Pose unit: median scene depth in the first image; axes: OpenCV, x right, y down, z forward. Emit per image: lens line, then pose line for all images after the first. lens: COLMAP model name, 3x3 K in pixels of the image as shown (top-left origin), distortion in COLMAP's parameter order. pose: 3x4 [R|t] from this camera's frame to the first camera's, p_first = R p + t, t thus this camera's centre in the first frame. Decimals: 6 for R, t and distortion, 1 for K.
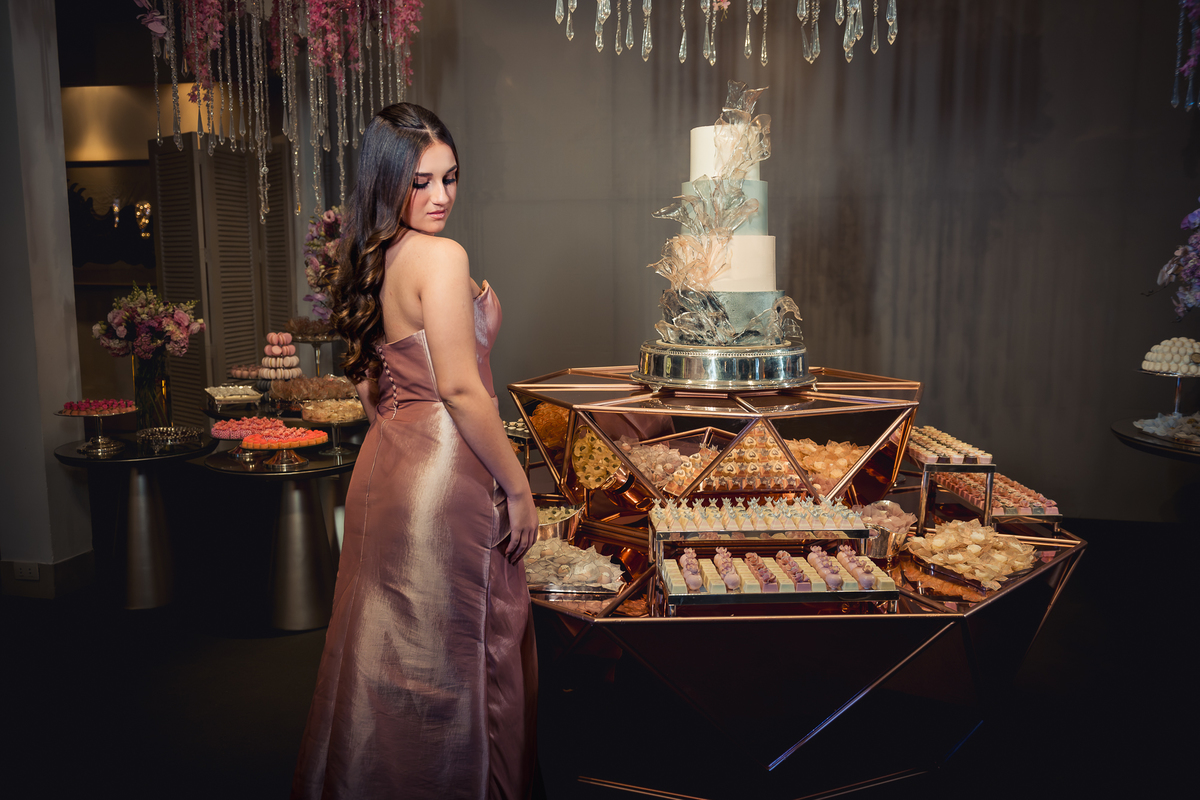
lens RADIAL K [[992.2, 0, 595.2], [0, 992.2, 400.2], [0, 0, 1]] dist [0.005931, -0.004650]
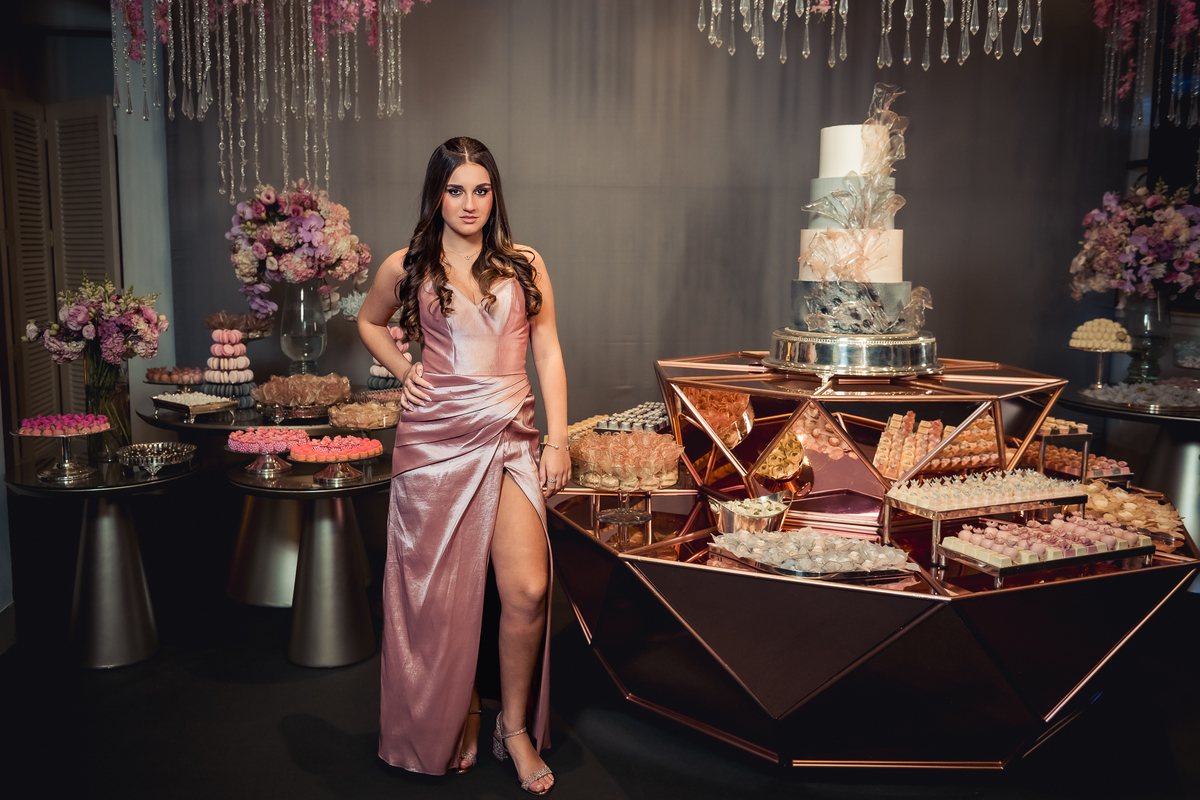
lens RADIAL K [[1035.4, 0, 600.3], [0, 1035.4, 372.4], [0, 0, 1]] dist [0.005042, 0.002007]
pose [[0.941705, -0.033445, 0.334772, -0.481423], [0.038893, 0.999197, -0.009580, -0.014171], [-0.334183, 0.022041, 0.942250, 0.059574]]
